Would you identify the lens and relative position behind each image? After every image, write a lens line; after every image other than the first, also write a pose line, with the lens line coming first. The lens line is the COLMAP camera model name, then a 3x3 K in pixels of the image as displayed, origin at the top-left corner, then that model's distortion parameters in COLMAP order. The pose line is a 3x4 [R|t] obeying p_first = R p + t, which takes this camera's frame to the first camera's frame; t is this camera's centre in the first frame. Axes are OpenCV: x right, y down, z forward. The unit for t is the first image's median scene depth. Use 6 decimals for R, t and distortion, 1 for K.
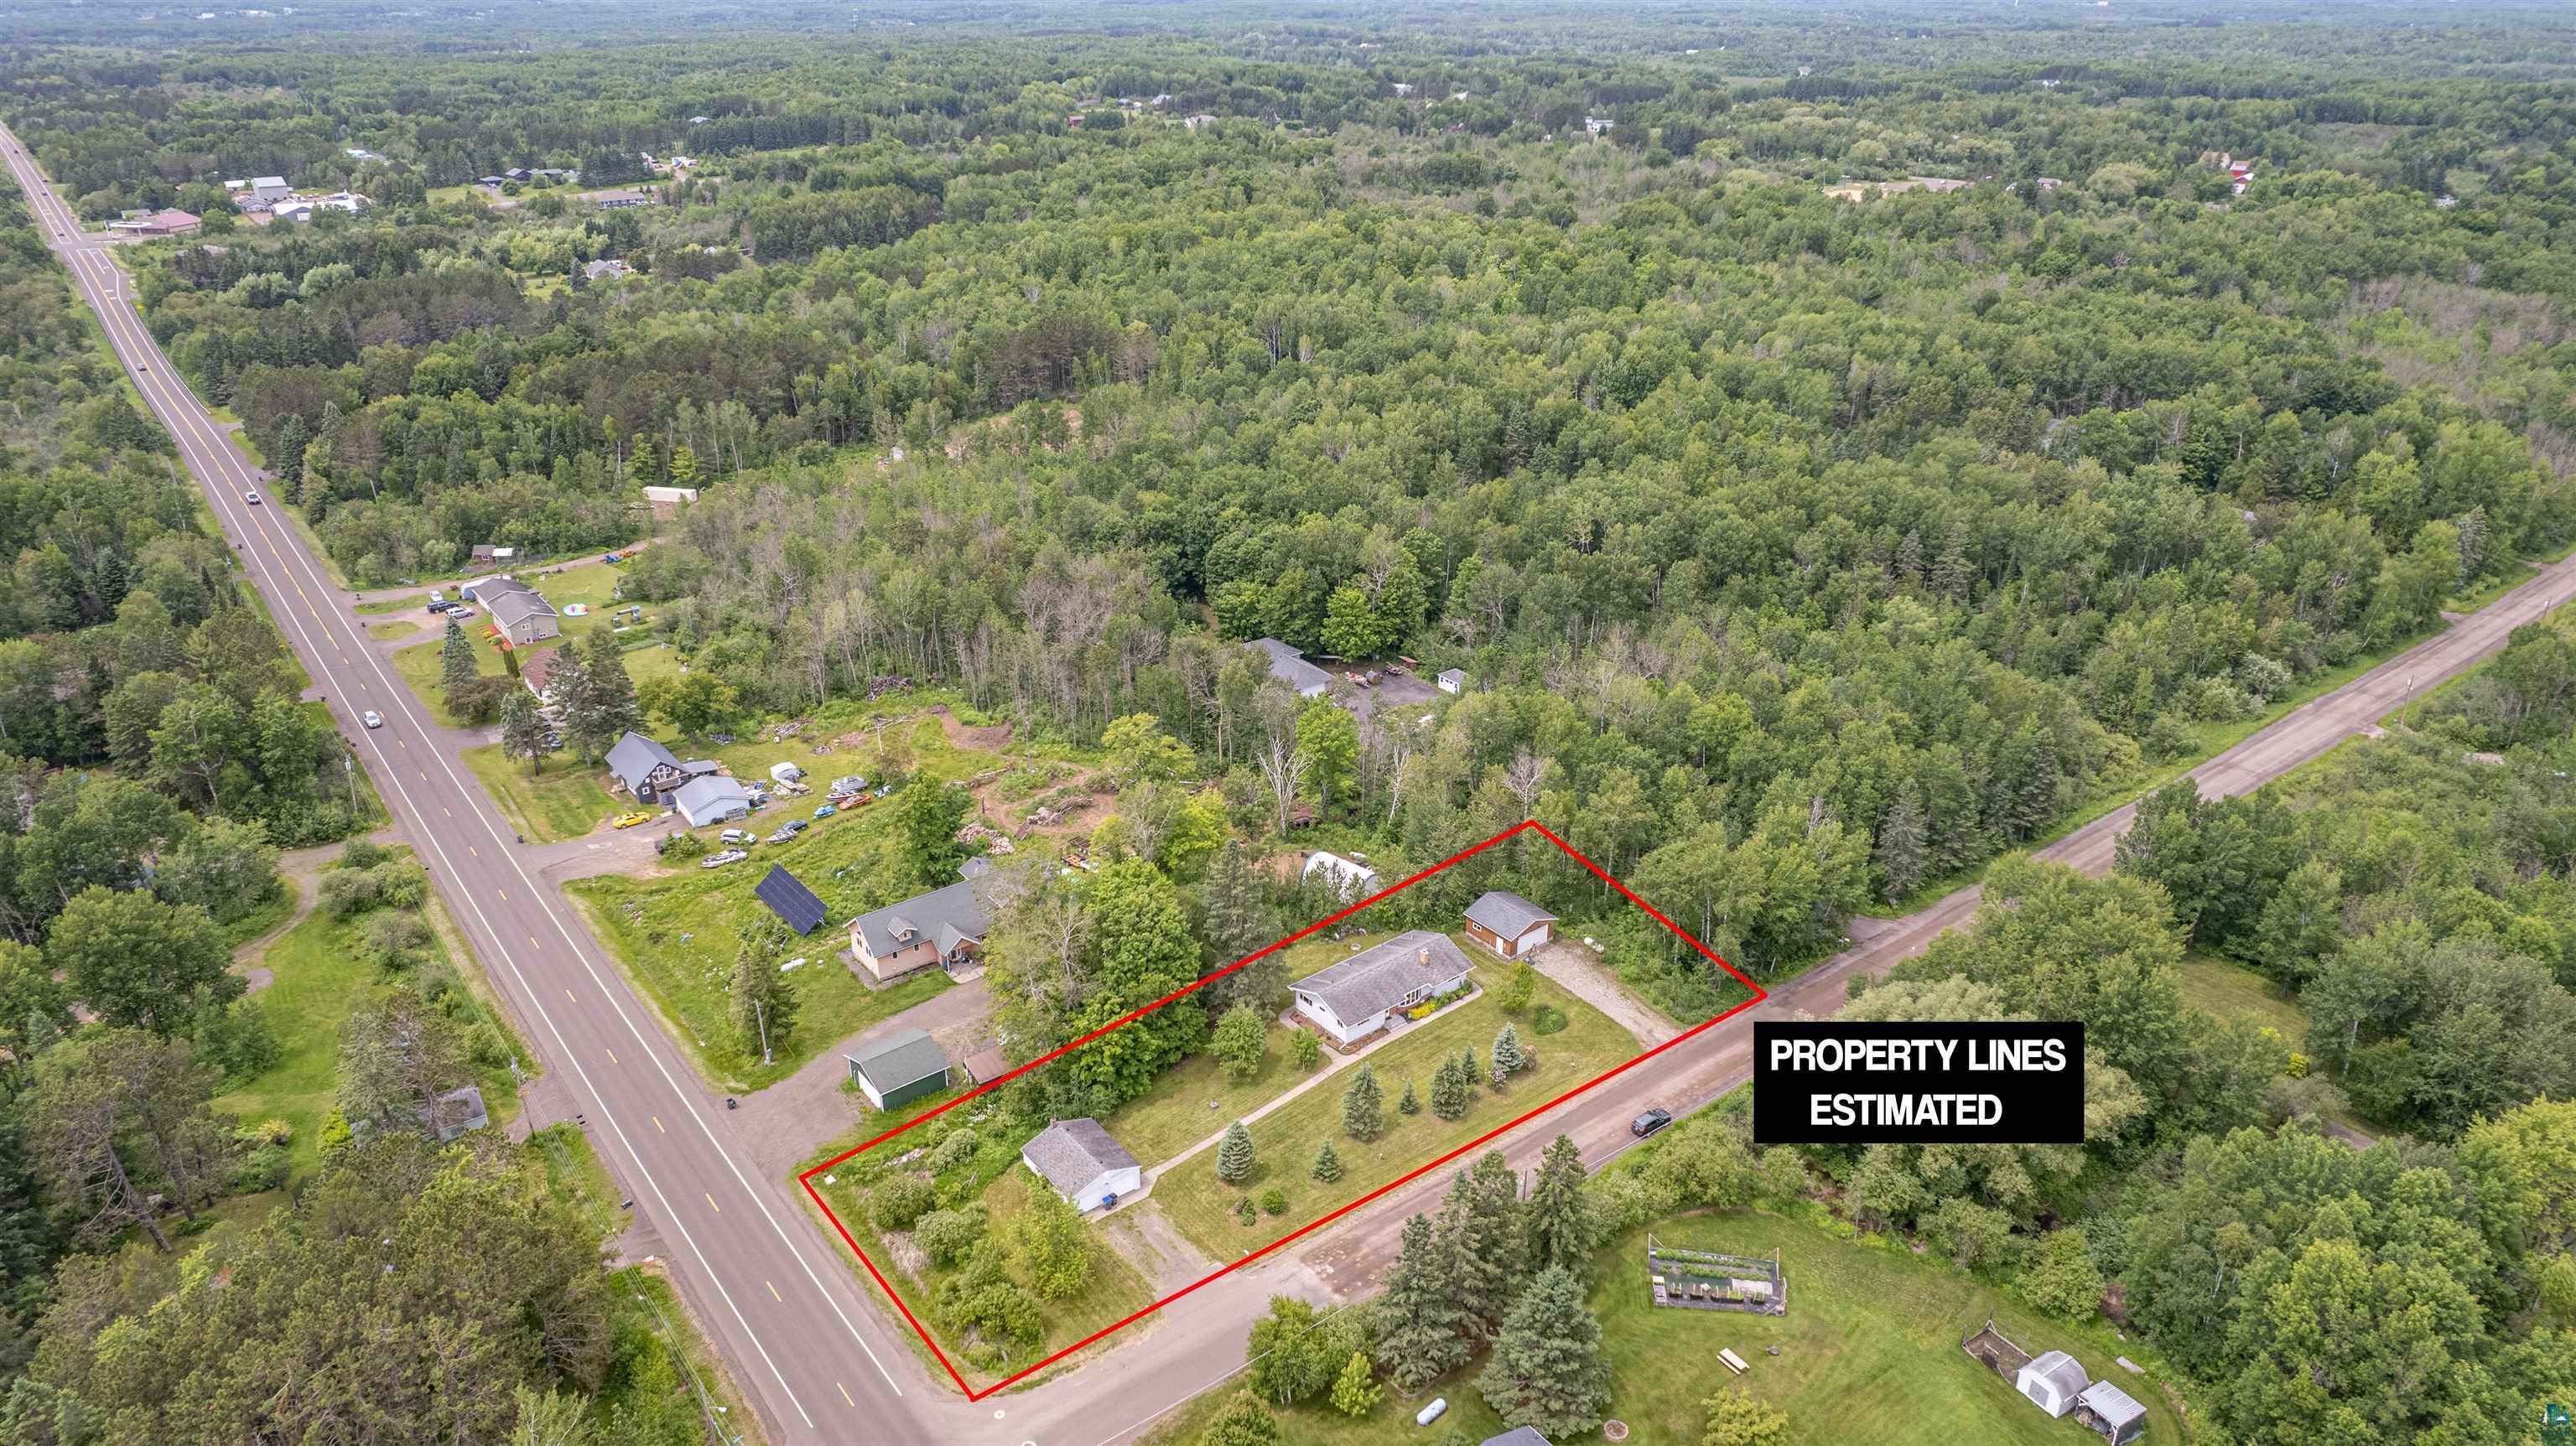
lens RADIAL K [[1641.1, 0, 1288.0], [0, 1641.1, 723.0], [0, 0, 1]] dist [-0.104934, 0.095960]
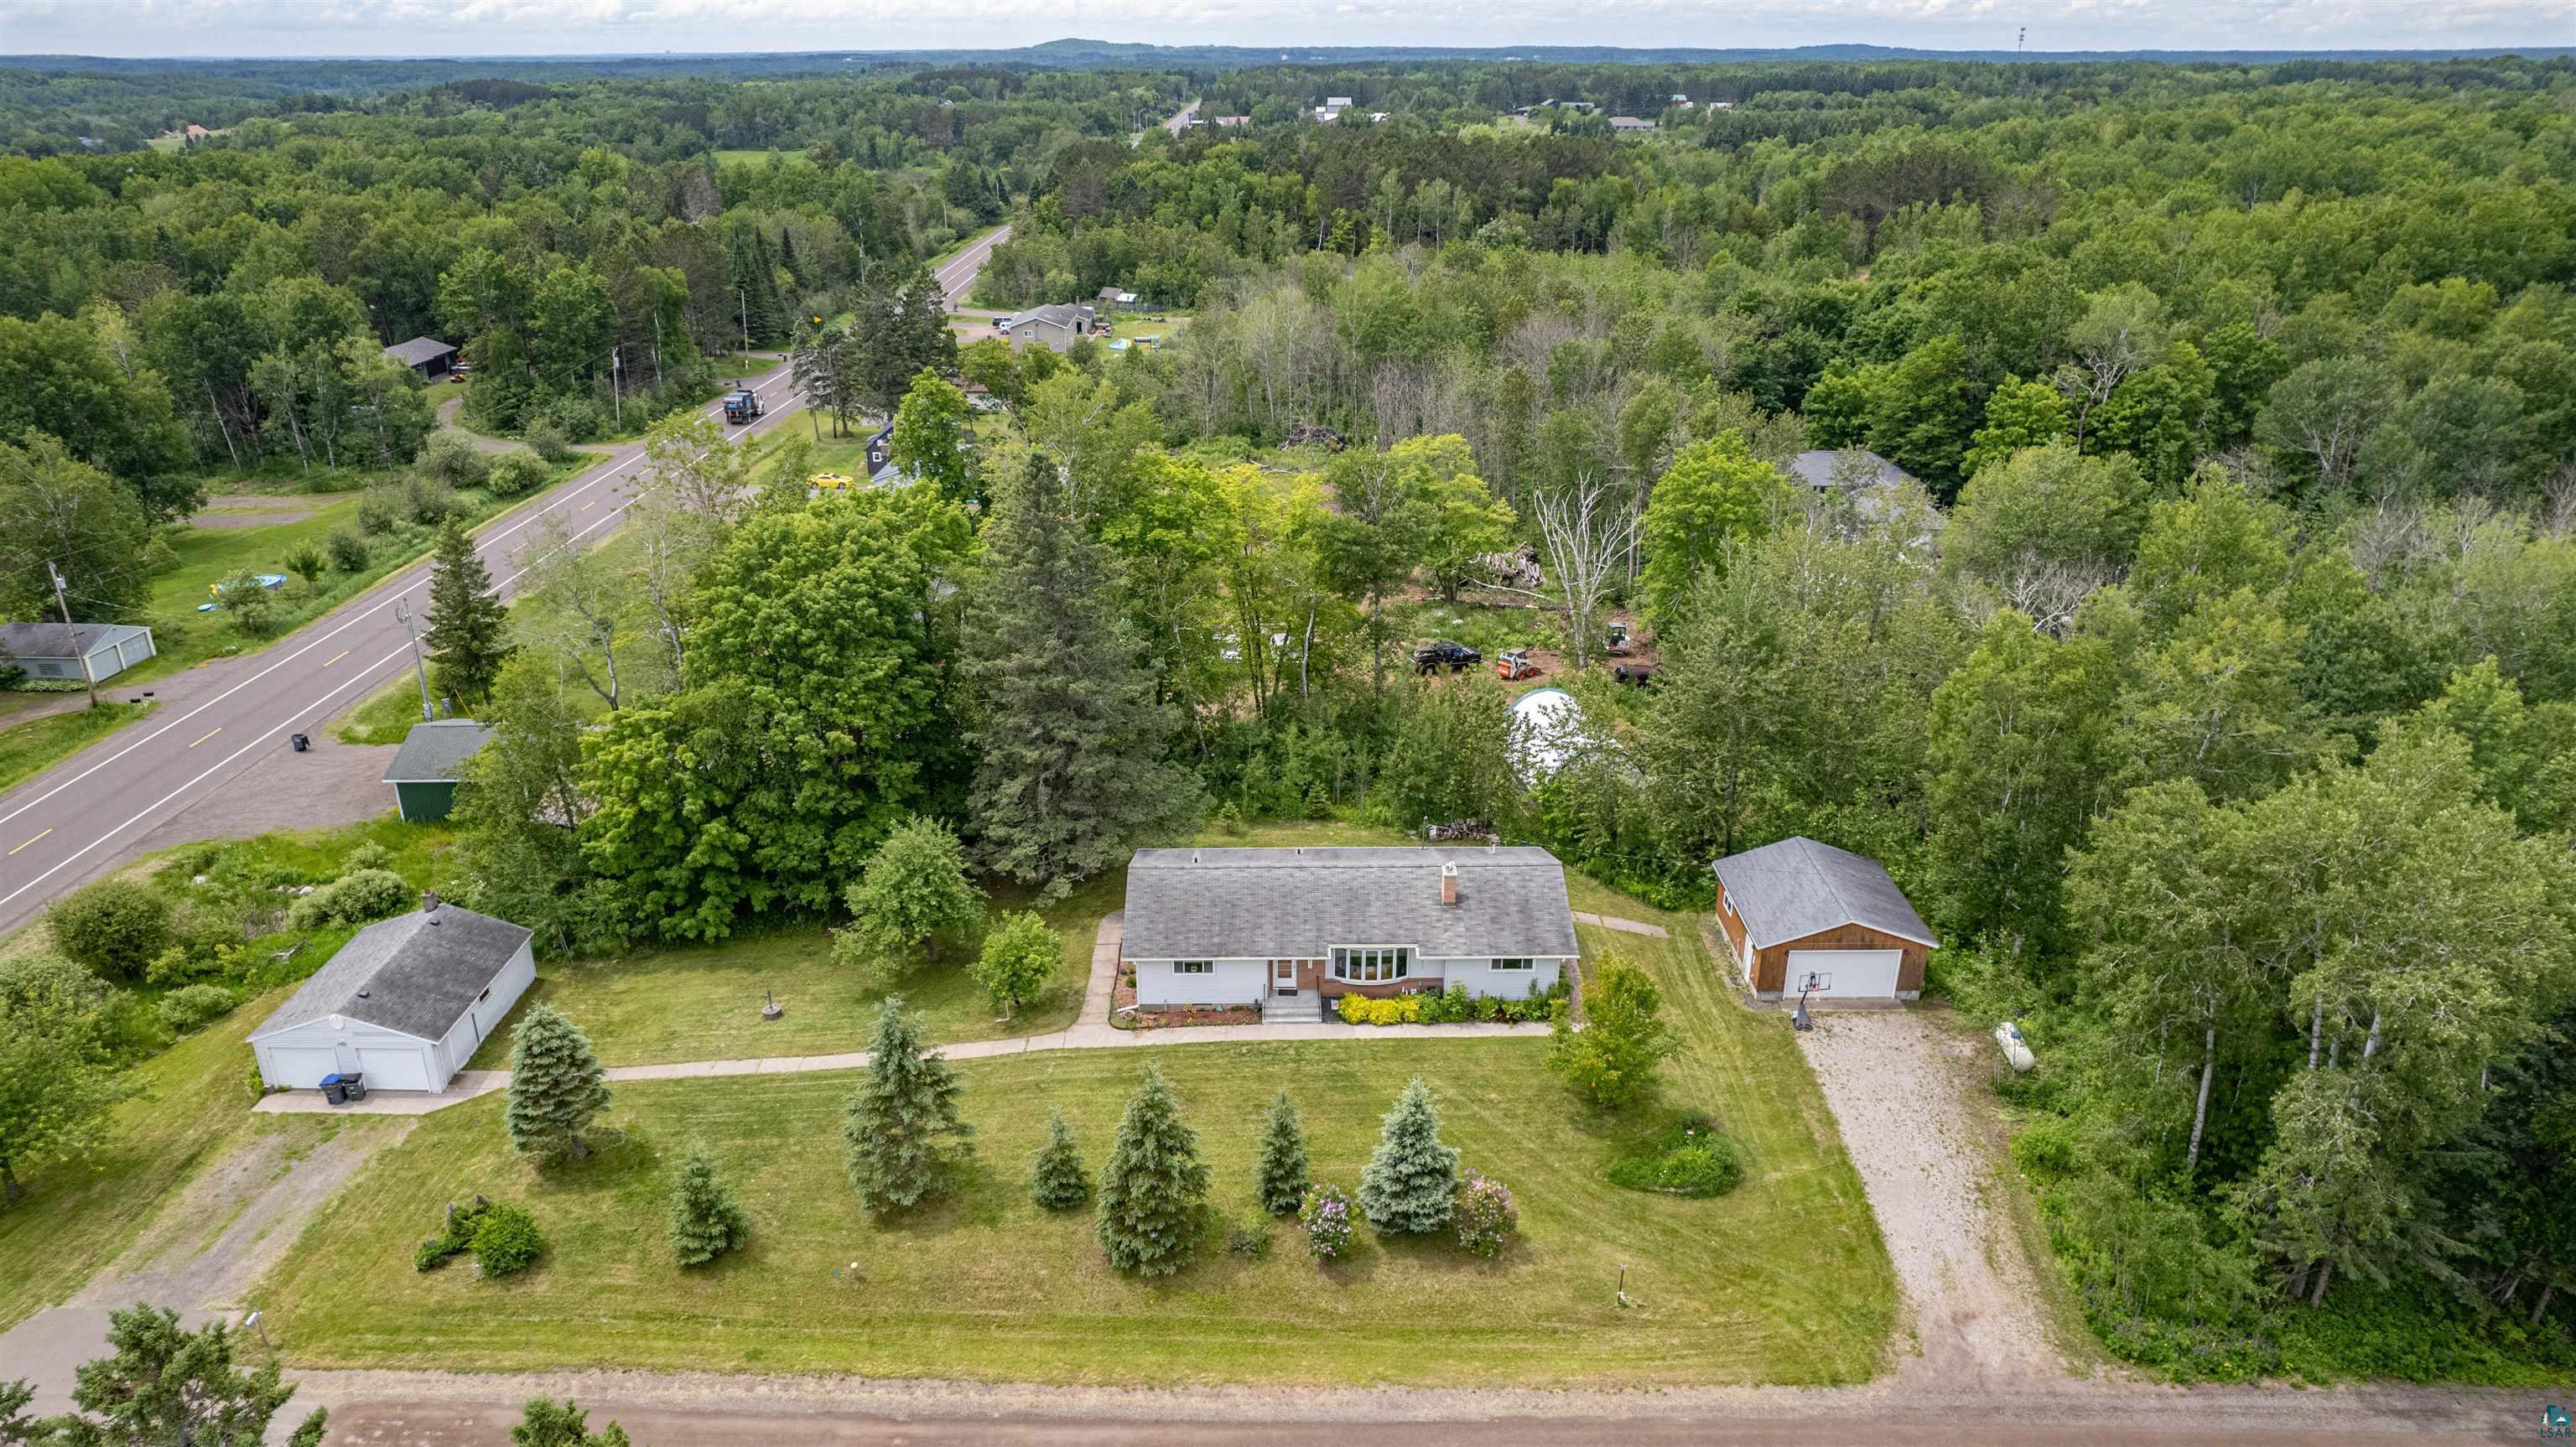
lens RADIAL K [[1641.2, 0, 1288.0], [0, 1641.2, 723.5], [0, 0, 1]] dist [-0.104934, 0.095960]
pose [[0.788944, 0.234414, -0.567995, 0.264481], [-0.250904, 0.966696, 0.050454, 0.097388], [0.560905, 0.102707, 0.821484, 0.662152]]
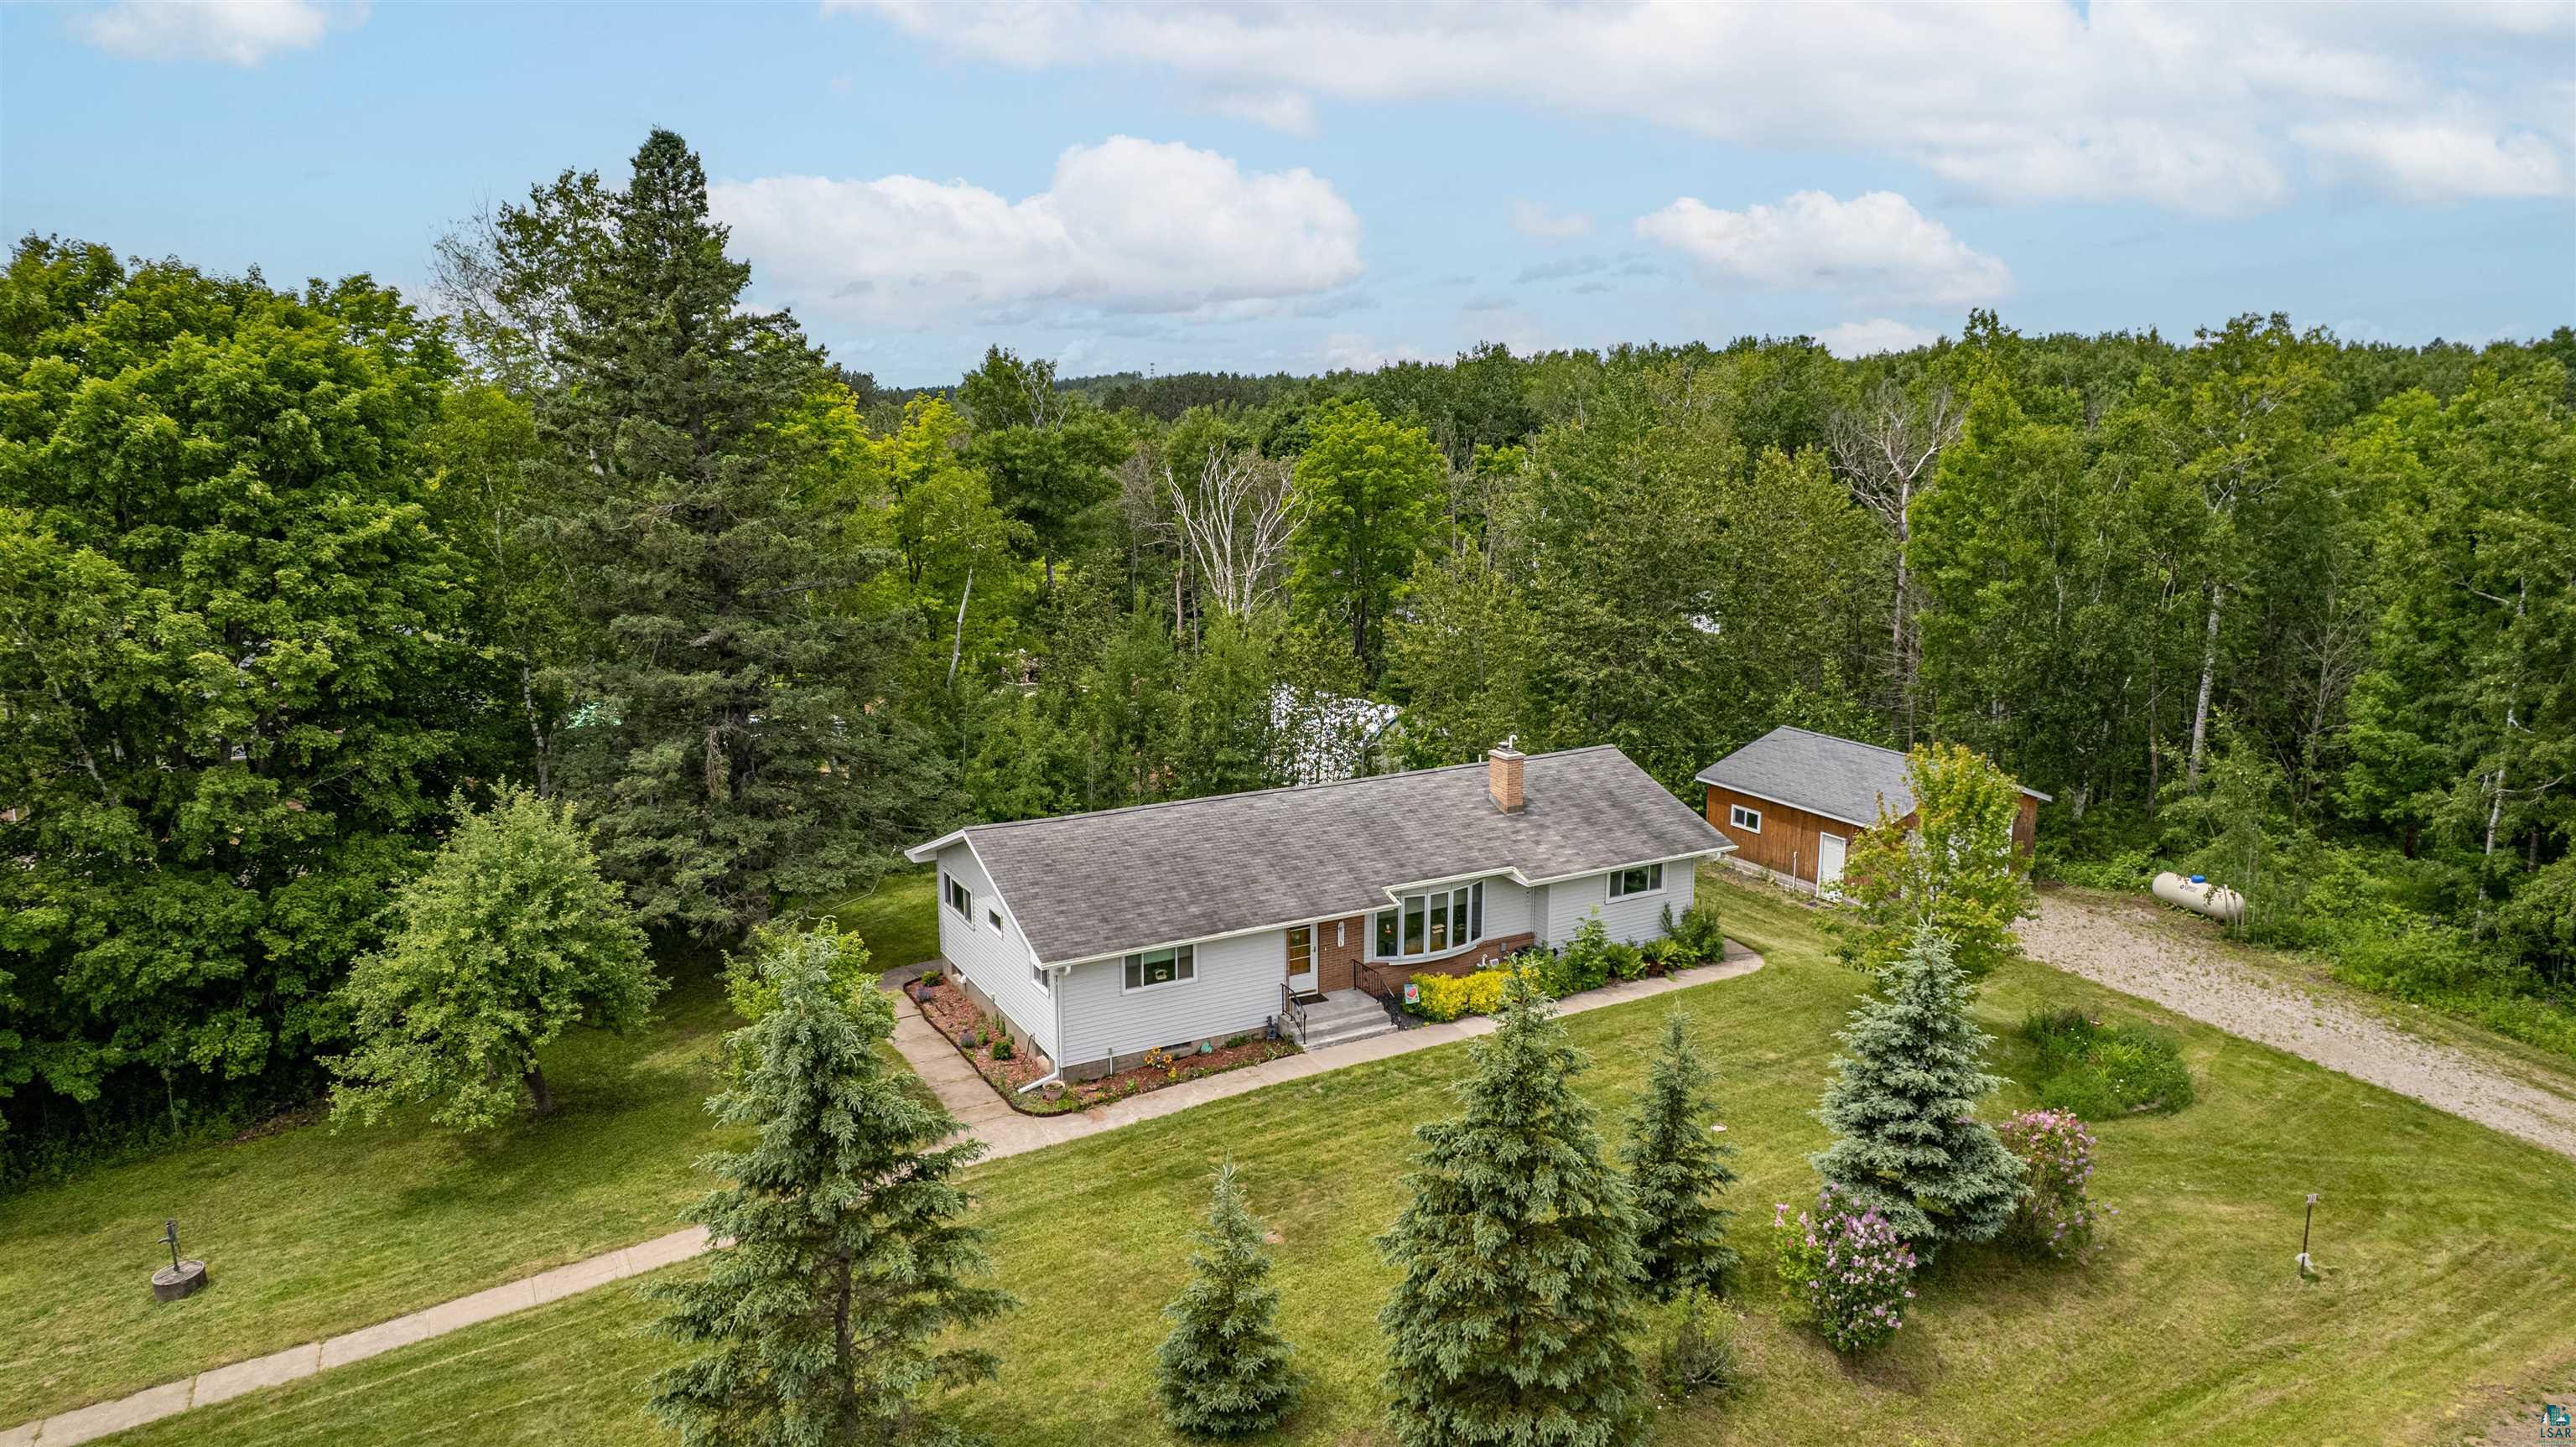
lens RADIAL K [[1641.2, 0, 1288.0], [0, 1641.2, 723.5], [0, 0, 1]] dist [-0.104934, 0.095960]
pose [[0.983888, 0.030168, -0.176222, 0.094029], [-0.068942, 0.973450, -0.218271, 0.189398], [0.164958, 0.226904, 0.959846, 0.774932]]
